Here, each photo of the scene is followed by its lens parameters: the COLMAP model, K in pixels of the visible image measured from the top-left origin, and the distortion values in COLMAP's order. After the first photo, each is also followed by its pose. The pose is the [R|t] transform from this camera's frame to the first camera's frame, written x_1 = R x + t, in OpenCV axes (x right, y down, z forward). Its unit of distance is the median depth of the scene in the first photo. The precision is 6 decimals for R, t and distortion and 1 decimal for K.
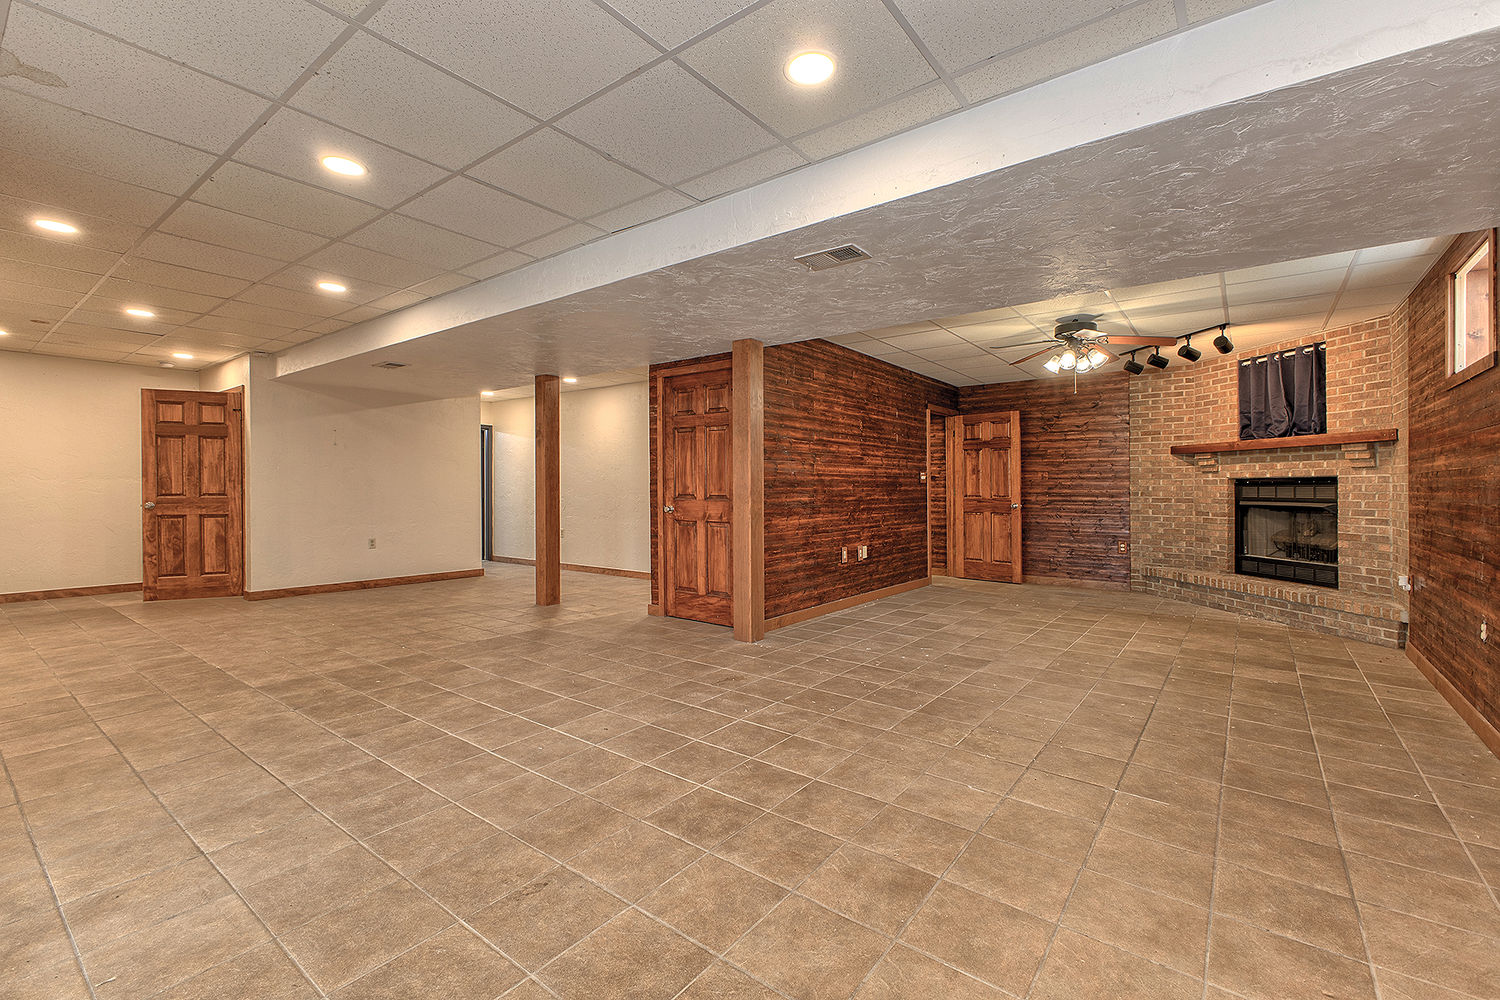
lens RADIAL K [[643.6, 0, 759.8], [0, 643.6, 491.0], [0, 0, 1]] dist [0.014058, -0.004875]
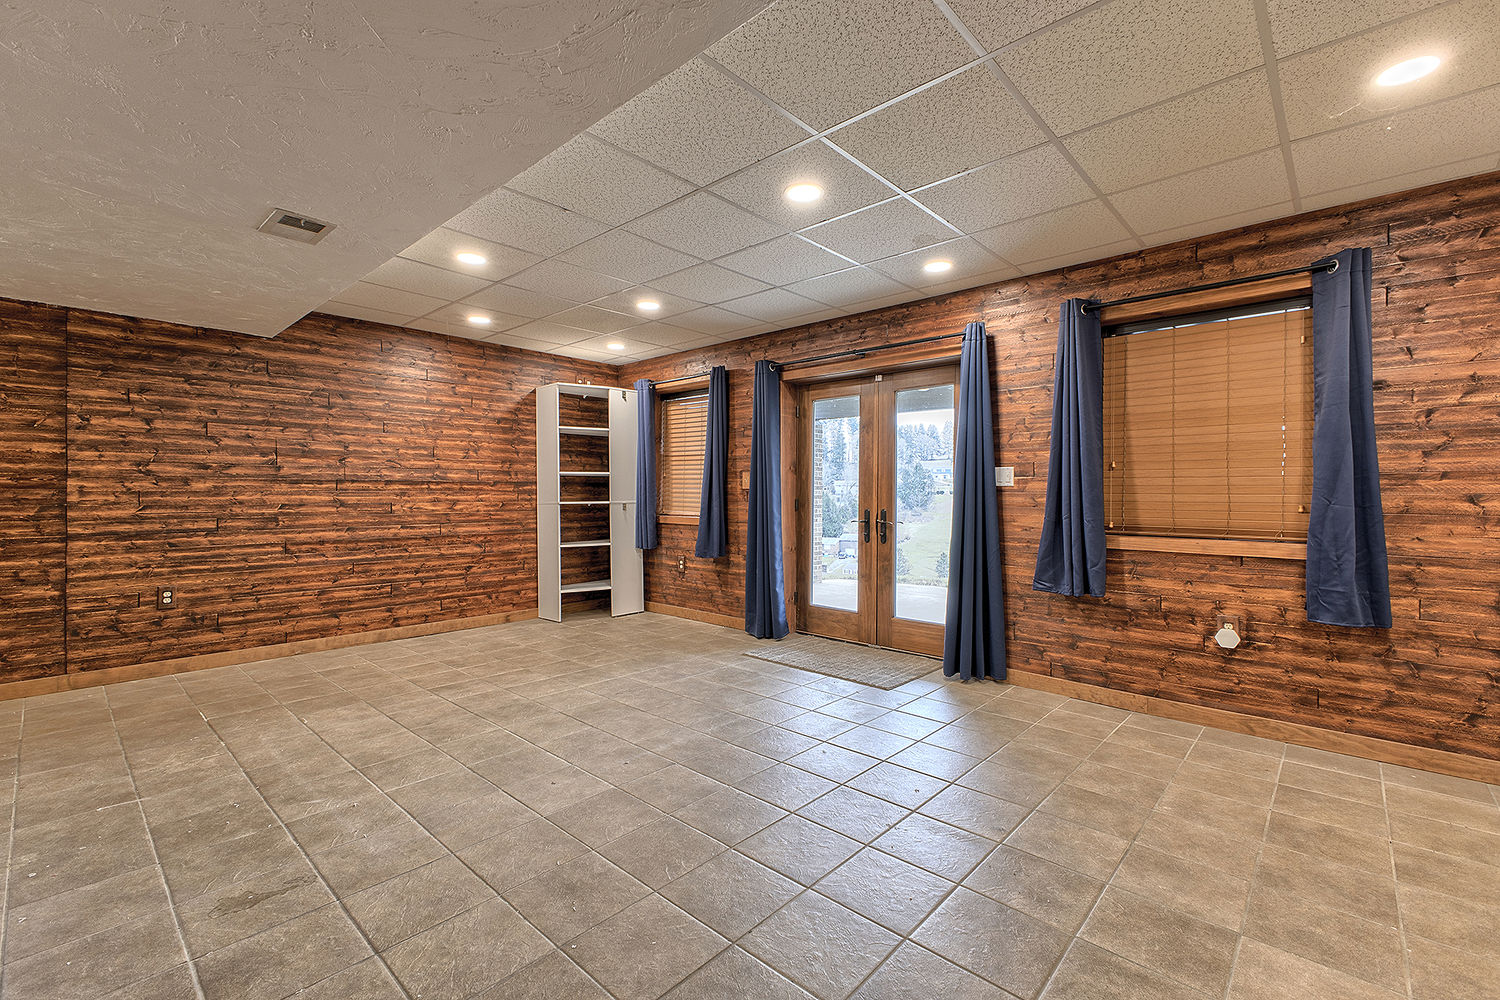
lens RADIAL K [[643.6, 0, 737.6], [0, 643.6, 495.6], [0, 0, 1]] dist [0.014058, -0.004875]
pose [[-0.992804, -0.005251, 0.119631, -0.318514], [-0.003968, 0.999932, 0.010958, -0.008966], [-0.119681, 0.010405, -0.992758, 0.998090]]
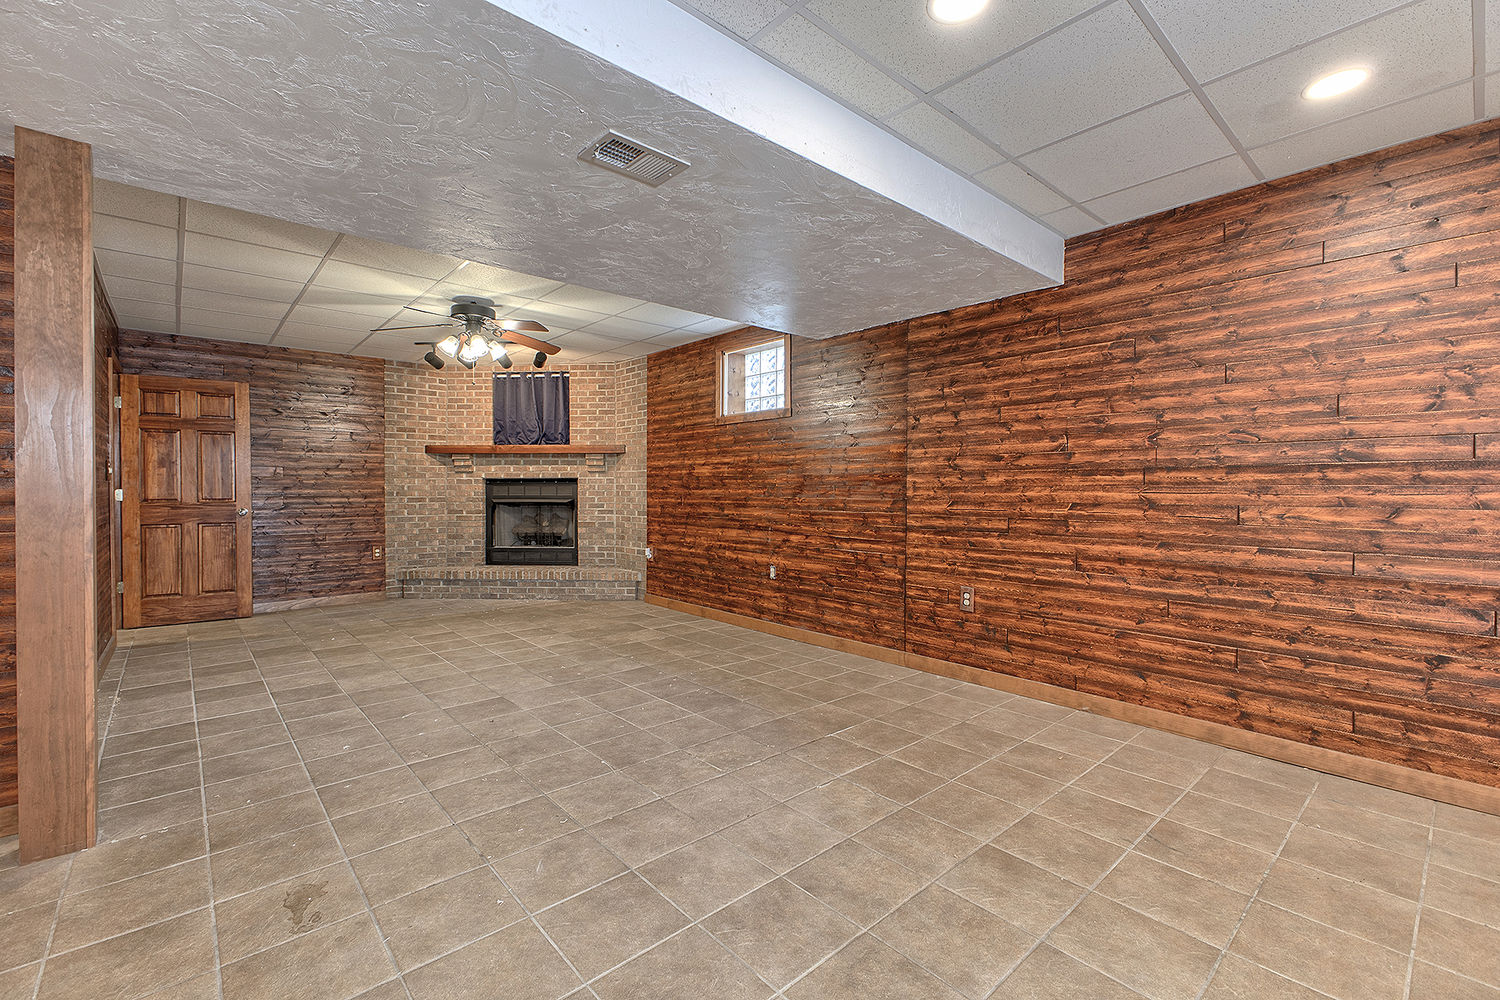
lens RADIAL K [[643.6, 0, 754.9], [0, 643.6, 492.8], [0, 0, 1]] dist [0.014058, -0.004875]
pose [[0.197677, -0.010783, 0.980208, -0.304926], [0.005690, 0.999935, 0.009853, -0.004157], [-0.980251, 0.003630, 0.197726, 0.407994]]
